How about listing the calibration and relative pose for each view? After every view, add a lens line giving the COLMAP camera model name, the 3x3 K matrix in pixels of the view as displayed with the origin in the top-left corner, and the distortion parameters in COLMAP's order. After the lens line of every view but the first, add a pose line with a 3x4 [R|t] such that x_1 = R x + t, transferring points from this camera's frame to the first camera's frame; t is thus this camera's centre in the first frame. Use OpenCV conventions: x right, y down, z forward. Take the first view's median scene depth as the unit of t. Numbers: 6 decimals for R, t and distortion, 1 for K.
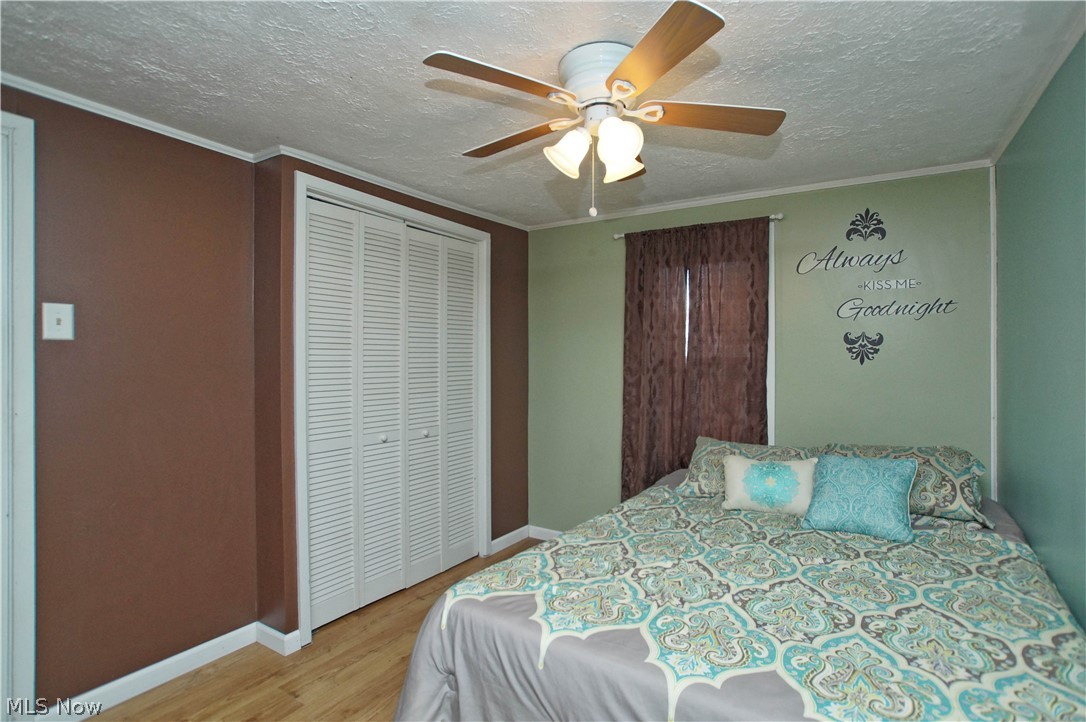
lens RADIAL K [[513.5, 0, 543.0], [0, 513.5, 361.0], [0, 0, 1]] dist [-0.058314, 0.019387]
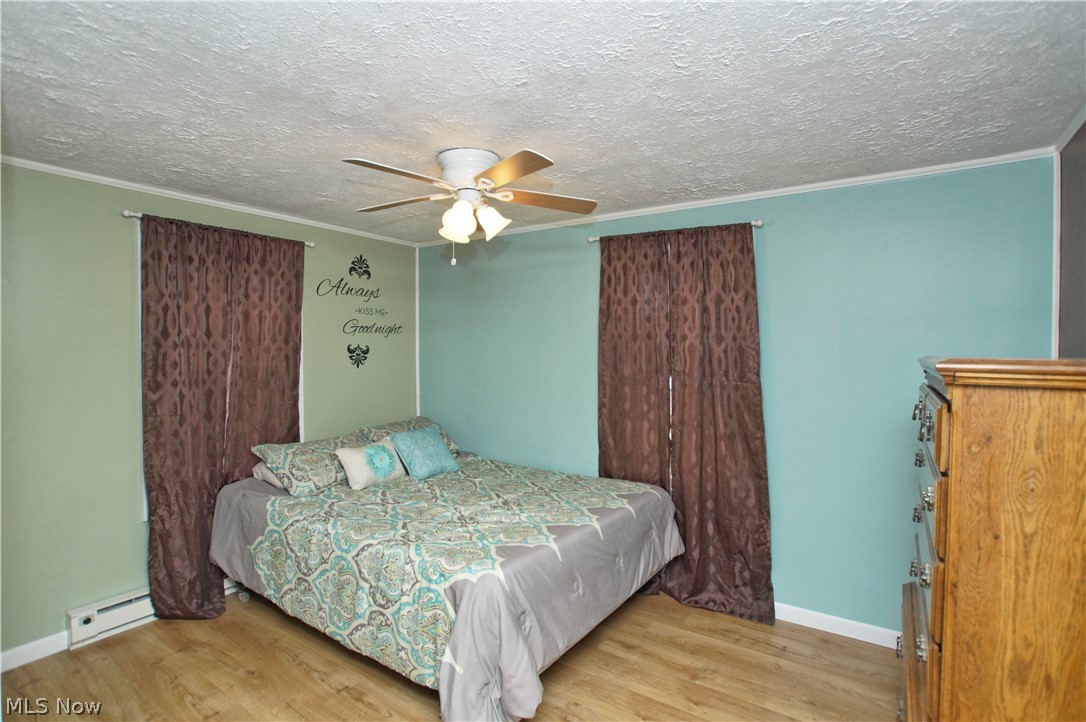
lens RADIAL K [[513.5, 0, 543.0], [0, 513.5, 361.0], [0, 0, 1]] dist [-0.058314, 0.019387]
pose [[0.075534, -0.020085, 0.996941, -0.711670], [0.008674, 0.999773, 0.019485, -0.035427], [-0.997106, 0.007176, 0.075691, 0.397669]]
